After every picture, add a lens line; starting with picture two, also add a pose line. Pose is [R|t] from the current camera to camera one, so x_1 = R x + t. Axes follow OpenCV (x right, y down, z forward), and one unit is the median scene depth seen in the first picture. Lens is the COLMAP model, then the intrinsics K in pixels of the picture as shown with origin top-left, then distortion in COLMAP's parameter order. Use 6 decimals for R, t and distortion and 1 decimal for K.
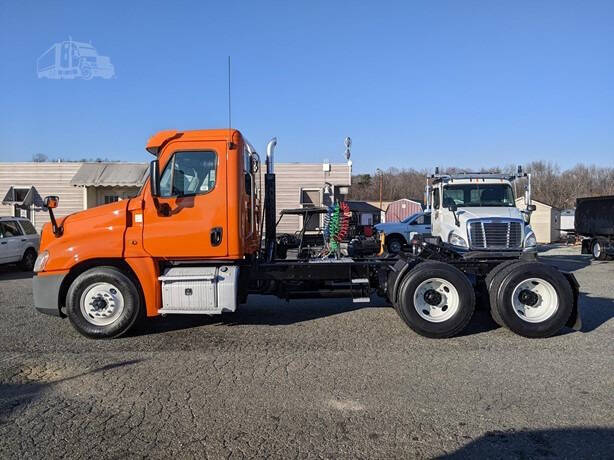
lens RADIAL K [[504.5, 0, 312.3], [0, 504.5, 230.2], [0, 0, 1]] dist [0.015595, -0.006539]
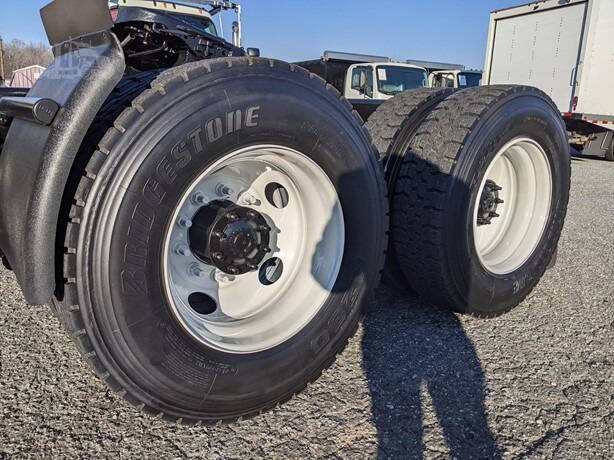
lens RADIAL K [[504.5, 0, 312.3], [0, 504.5, 230.2], [0, 0, 1]] dist [0.015595, -0.006539]
pose [[0.786277, -0.121337, 0.605843, 0.129720], [-0.012794, 0.977121, 0.212300, 0.081646], [-0.617742, -0.174678, 0.766735, 0.800872]]
